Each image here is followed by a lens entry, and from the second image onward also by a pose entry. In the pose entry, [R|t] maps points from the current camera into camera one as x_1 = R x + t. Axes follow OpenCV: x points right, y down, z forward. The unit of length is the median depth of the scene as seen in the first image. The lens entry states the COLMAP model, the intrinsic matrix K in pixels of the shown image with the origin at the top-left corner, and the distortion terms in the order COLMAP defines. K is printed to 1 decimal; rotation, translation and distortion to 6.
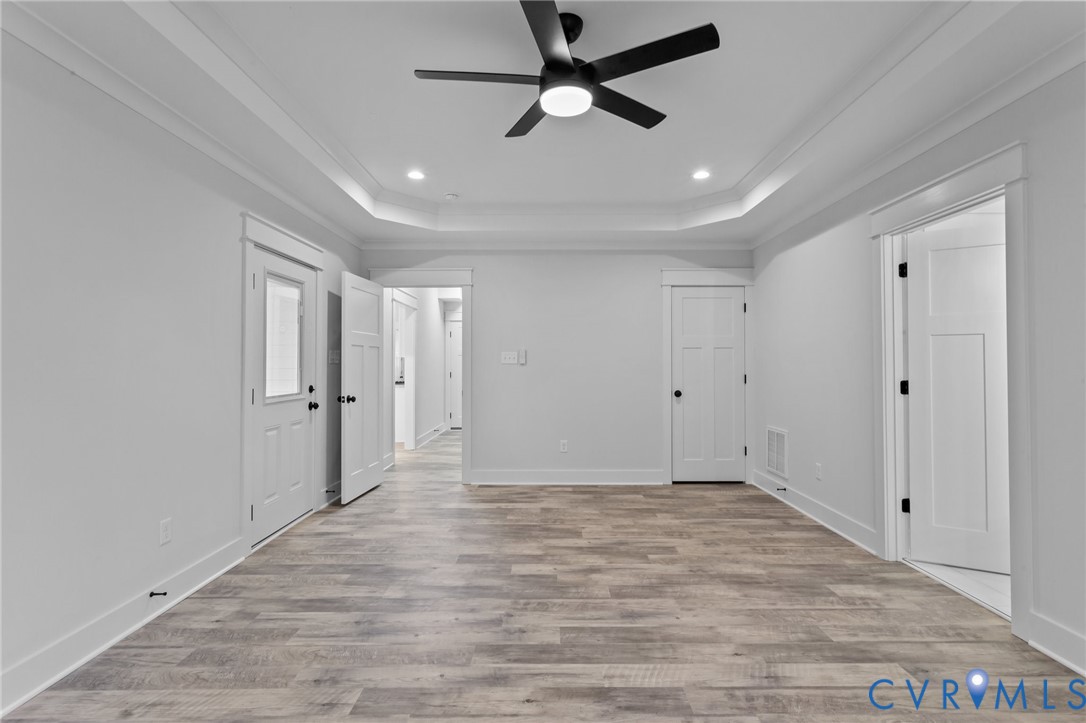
lens RADIAL K [[516.5, 0, 547.5], [0, 516.5, 359.4], [0, 0, 1]] dist [0.004412, 0.000282]
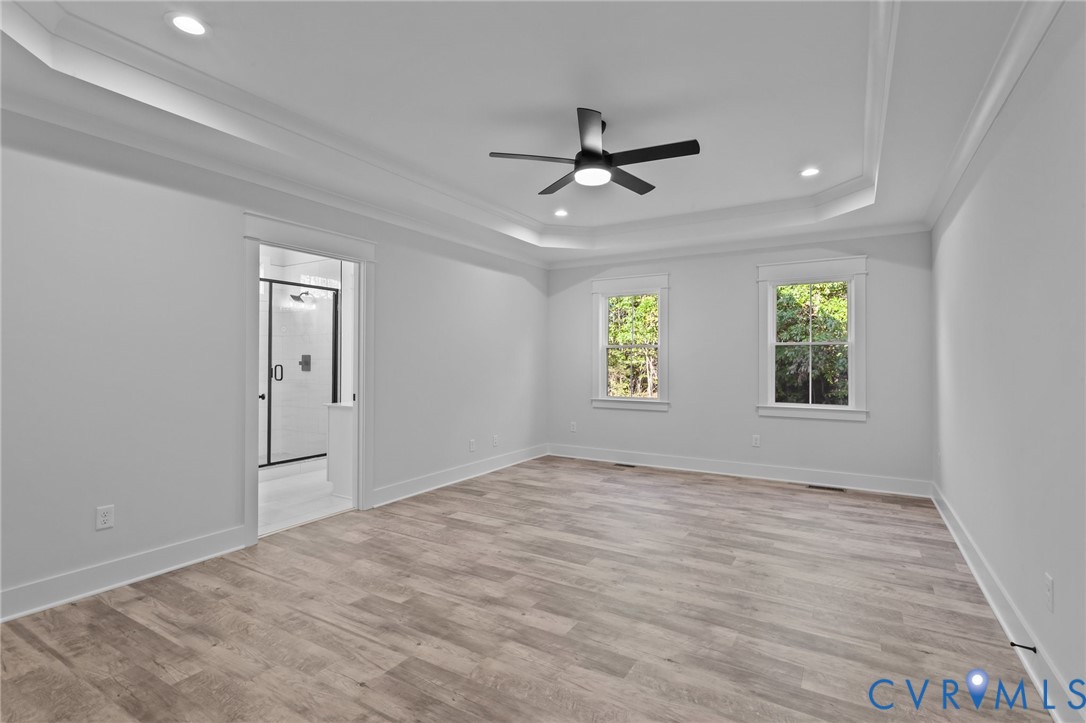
lens RADIAL K [[516.5, 0, 546.2], [0, 516.5, 361.6], [0, 0, 1]] dist [0.004412, 0.000282]
pose [[-0.858461, 0.002111, 0.512875, -0.496268], [-0.003327, 0.999948, -0.009684, 0.021667], [-0.512869, -0.010020, -0.858409, 1.936396]]
